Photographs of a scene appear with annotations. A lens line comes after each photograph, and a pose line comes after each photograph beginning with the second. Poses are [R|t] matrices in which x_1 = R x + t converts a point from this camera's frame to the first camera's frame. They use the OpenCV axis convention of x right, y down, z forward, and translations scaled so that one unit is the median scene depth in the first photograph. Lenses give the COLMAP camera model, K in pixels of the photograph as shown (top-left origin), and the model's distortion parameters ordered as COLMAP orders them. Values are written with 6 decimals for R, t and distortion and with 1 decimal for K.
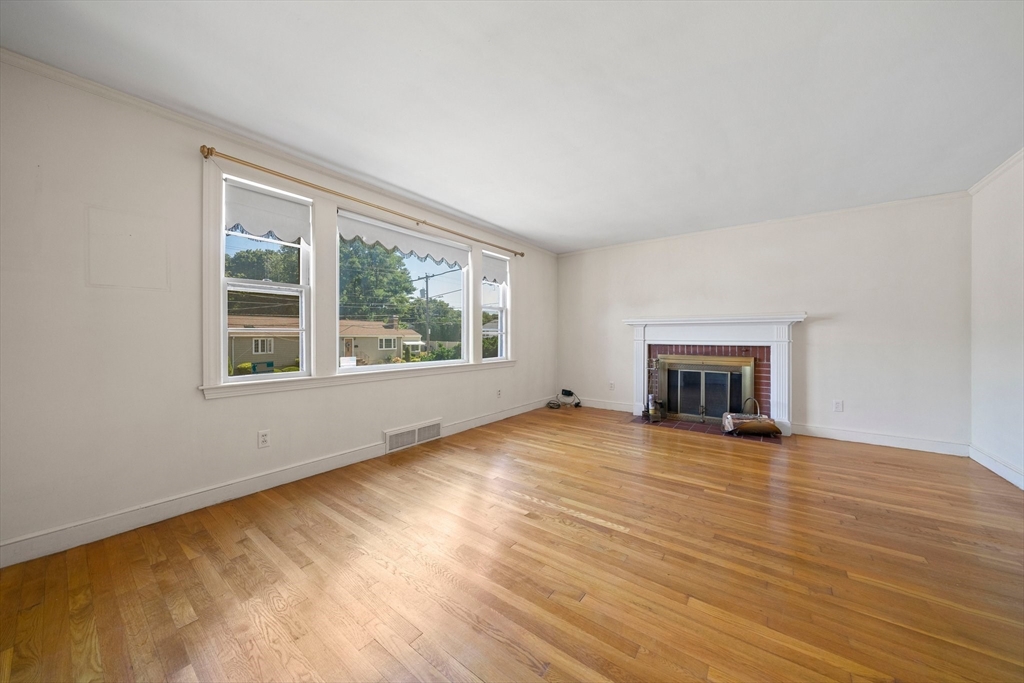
lens RADIAL K [[351.1, 0, 511.7], [0, 351.1, 344.2], [0, 0, 1]] dist [-0.000928, -0.000100]
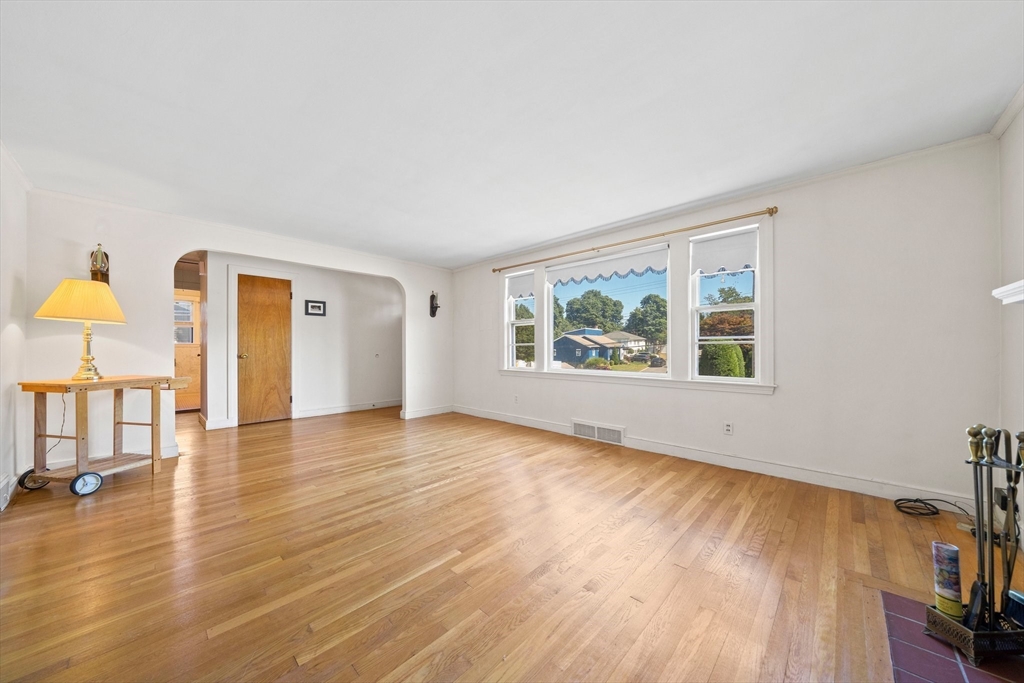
lens RADIAL K [[351.1, 0, 511.7], [0, 351.1, 344.2], [0, 0, 1]] dist [-0.000928, -0.000100]
pose [[-0.111711, -0.011958, -0.993669, 0.815119], [-0.019764, 0.999757, -0.009809, -0.012914], [0.993544, 0.018543, -0.111921, 0.751823]]
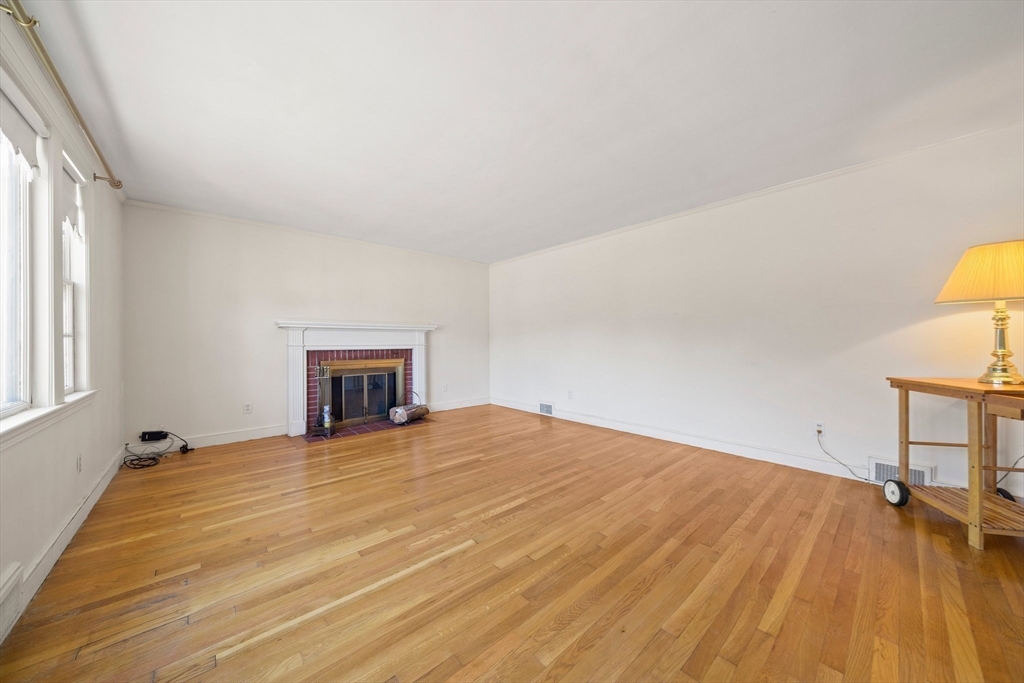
lens RADIAL K [[351.1, 0, 511.7], [0, 351.1, 344.2], [0, 0, 1]] dist [-0.000928, -0.000100]
pose [[0.191757, -0.008771, 0.981403, -0.438503], [0.025315, 0.999672, 0.003988, -0.007055], [-0.981116, 0.024080, 0.191916, 0.398818]]
